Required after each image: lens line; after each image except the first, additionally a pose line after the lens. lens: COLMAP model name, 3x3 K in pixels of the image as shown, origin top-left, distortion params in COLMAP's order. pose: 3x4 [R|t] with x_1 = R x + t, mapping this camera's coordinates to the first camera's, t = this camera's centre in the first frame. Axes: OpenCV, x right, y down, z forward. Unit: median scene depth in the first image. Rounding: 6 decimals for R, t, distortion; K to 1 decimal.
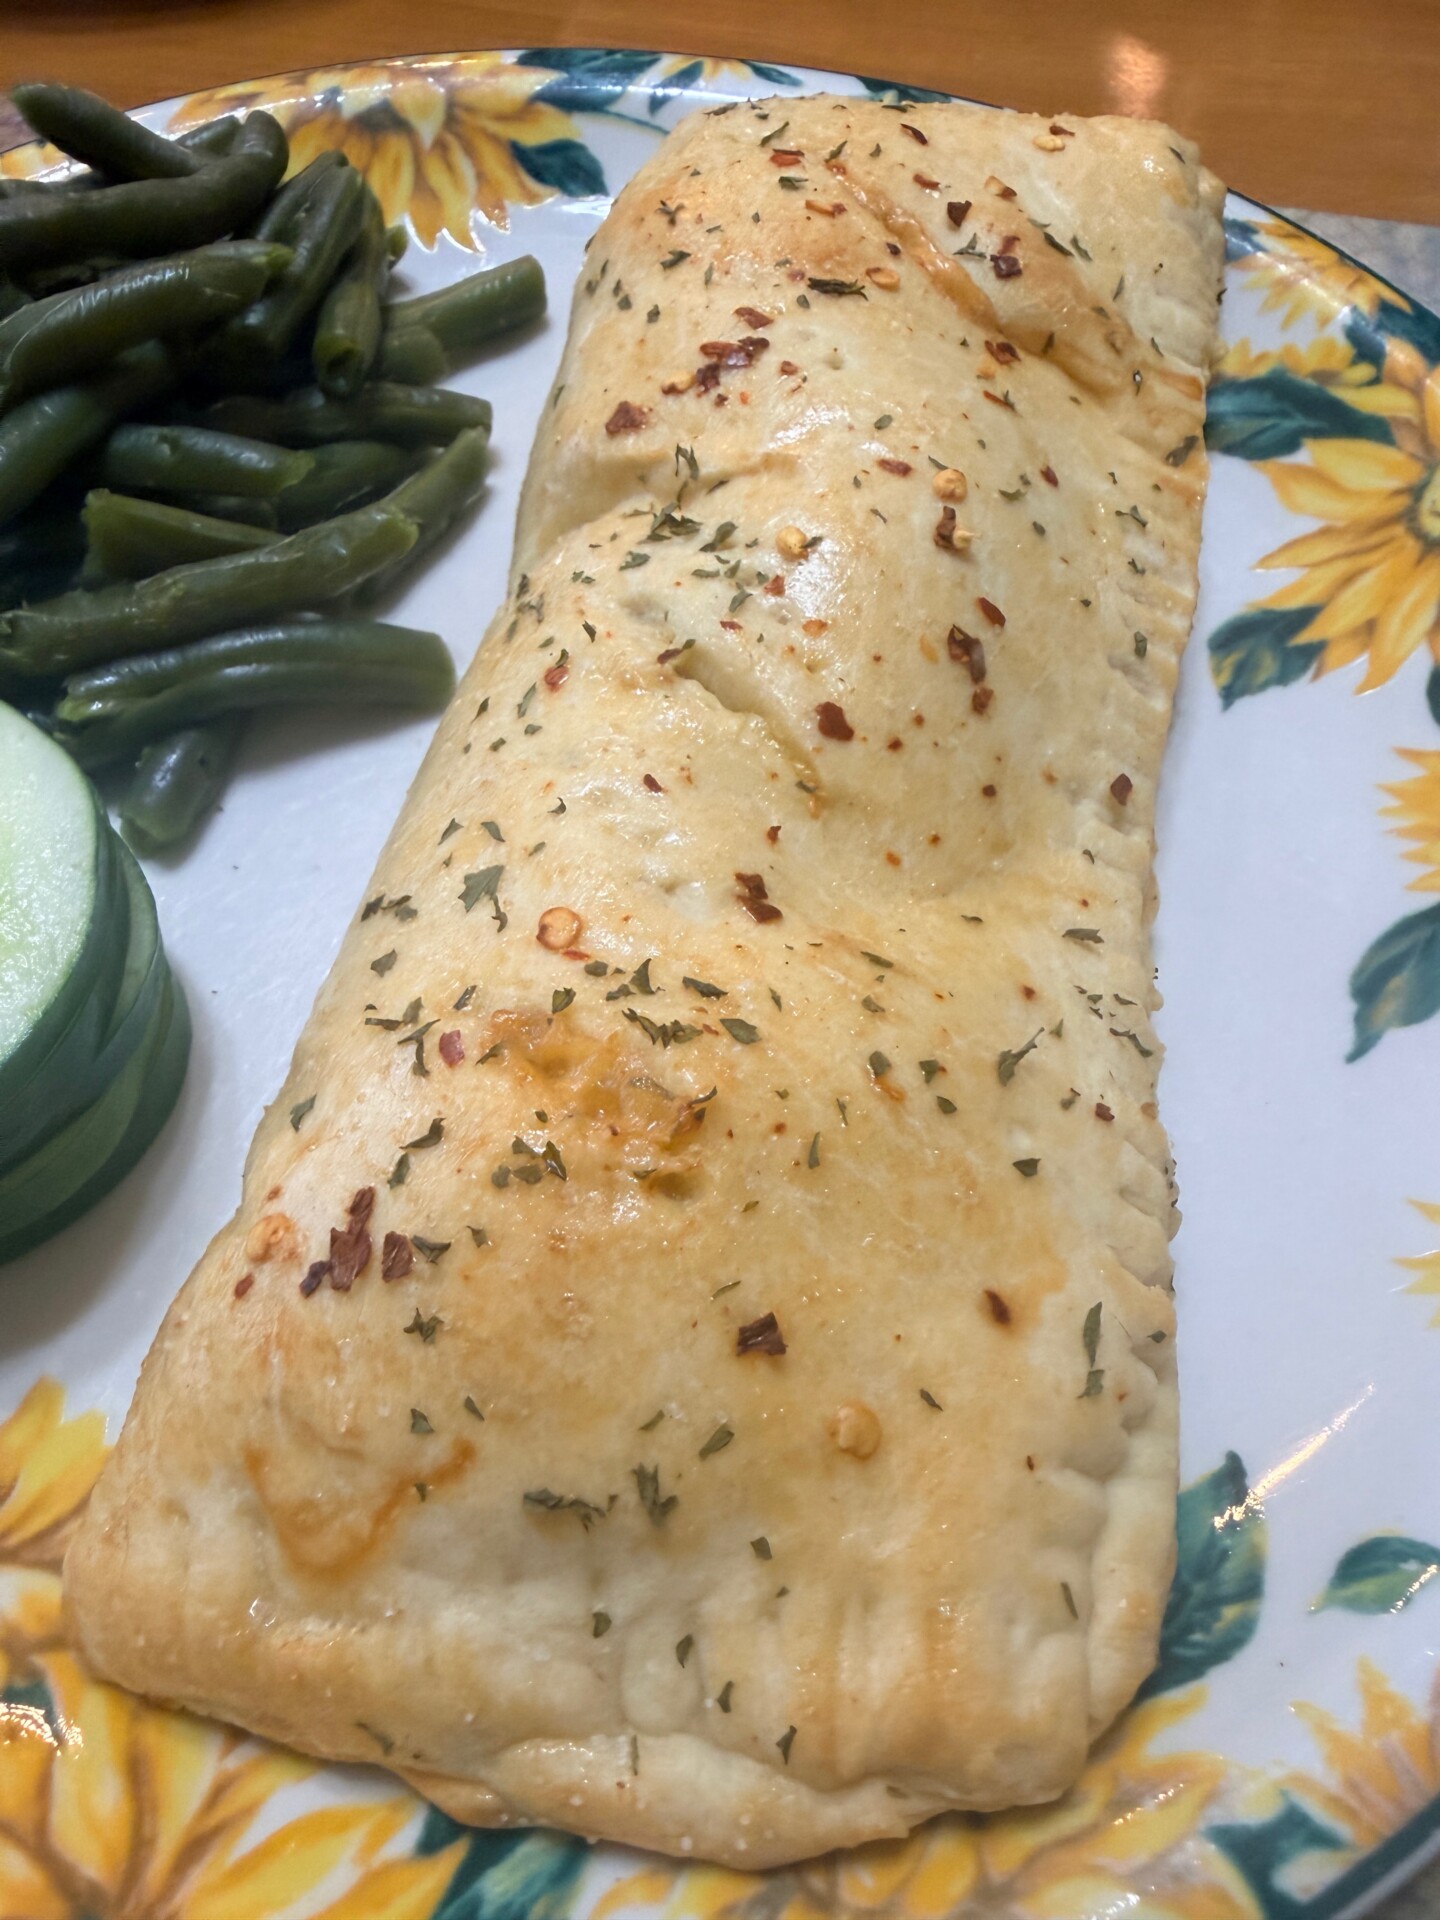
lens RADIAL K [[1430.4, 0, 720.0], [0, 1430.4, 960.0], [0, 0, 1]] dist [0.009934, -0.000589]
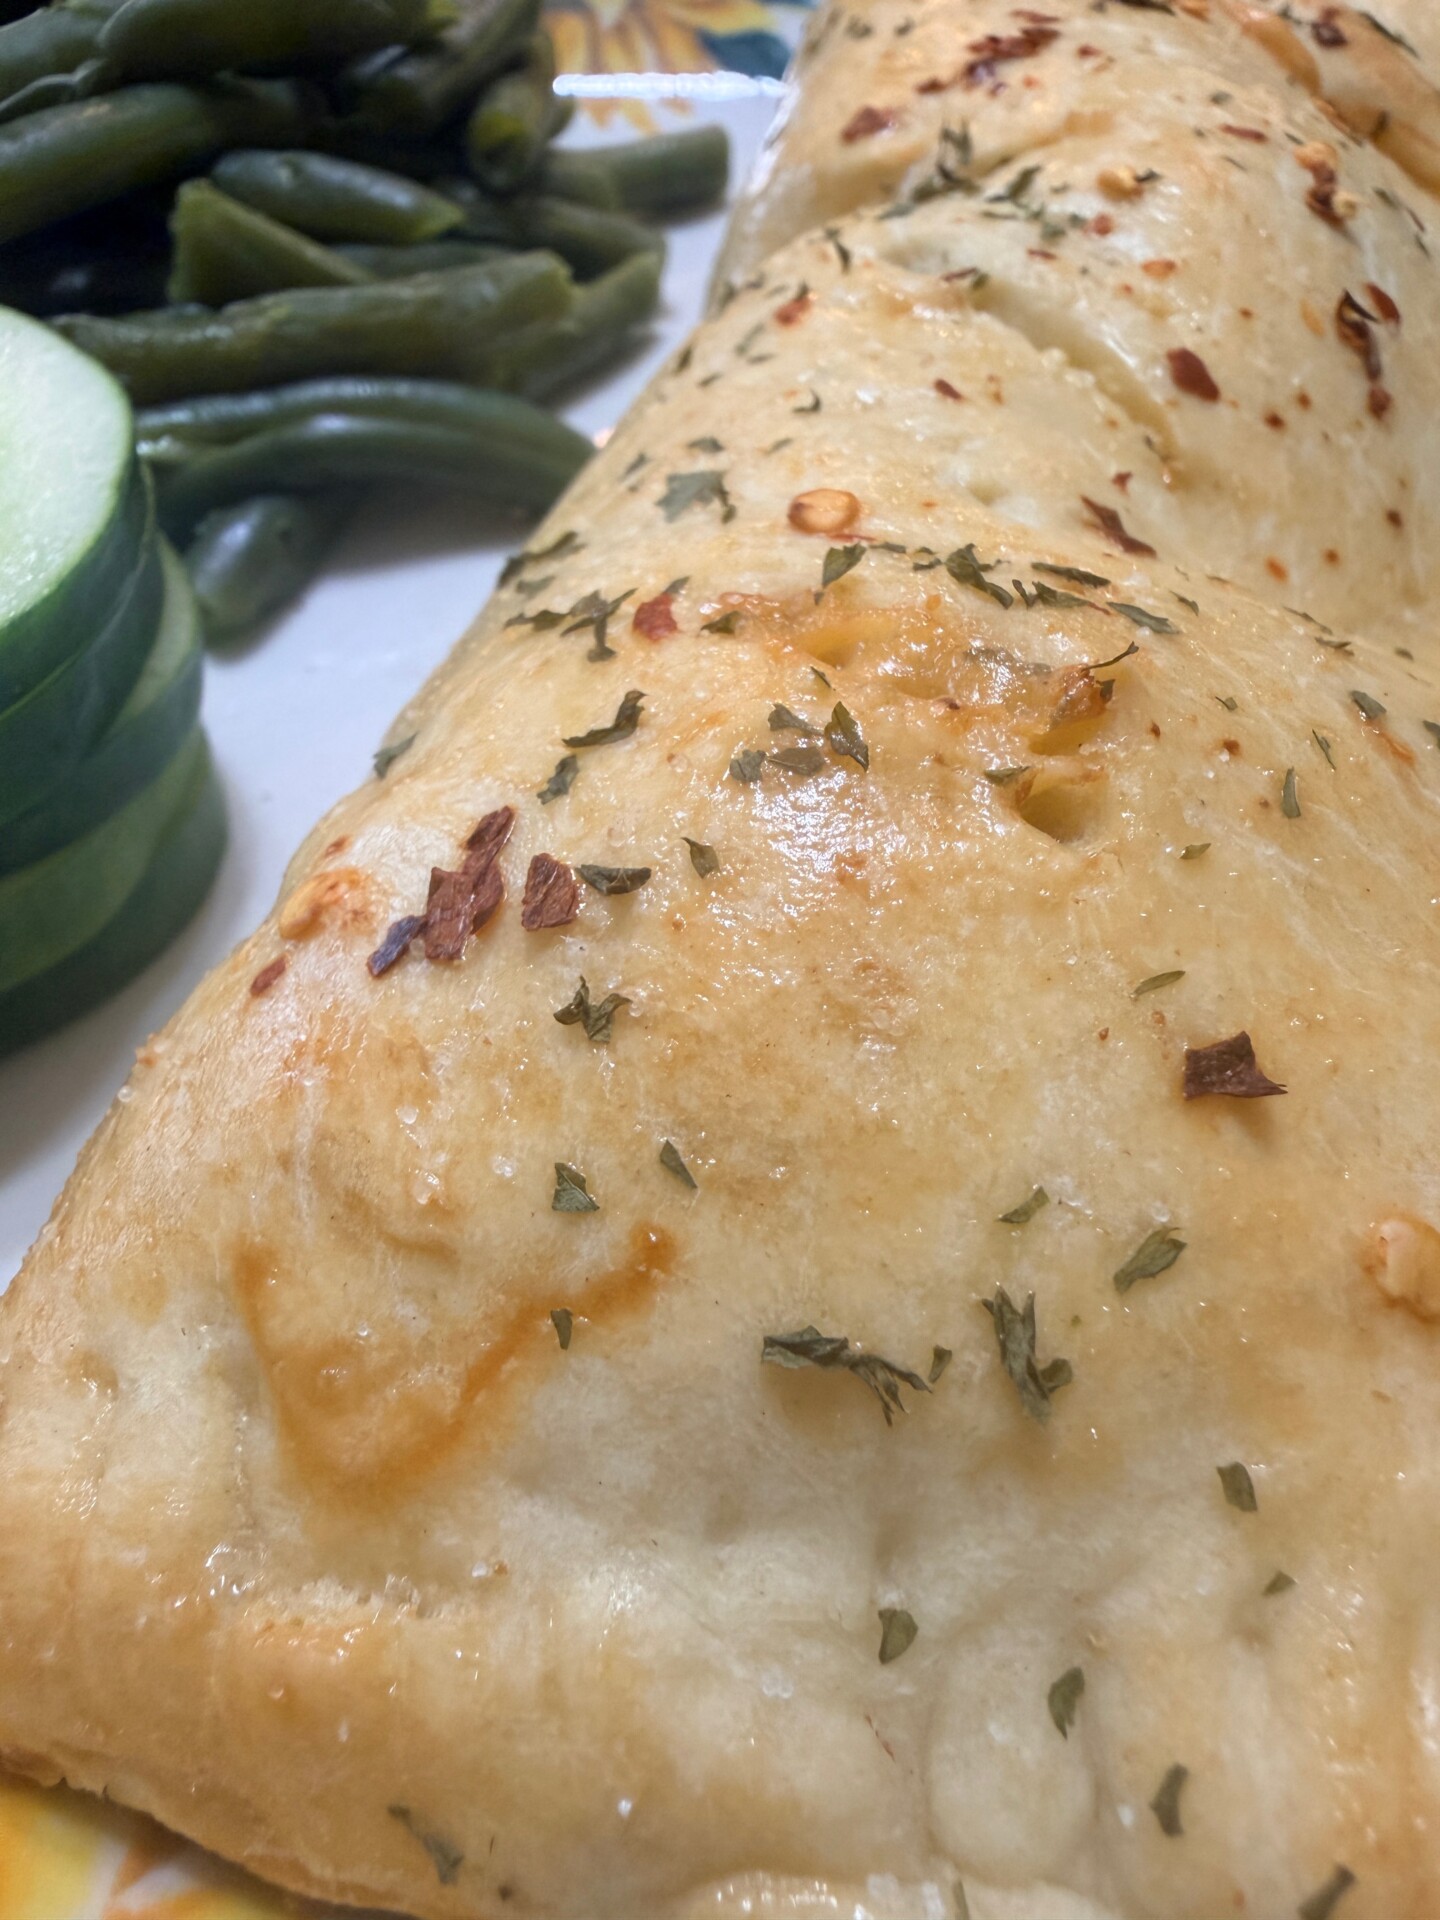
lens RADIAL K [[1430.4, 0, 720.0], [0, 1430.4, 960.0], [0, 0, 1]] dist [0.009934, -0.000589]
pose [[0.997585, 0.057112, -0.039532, -0.136785], [-0.063072, 0.983225, -0.171143, 0.319936], [0.029095, 0.173223, 0.984453, 0.463150]]
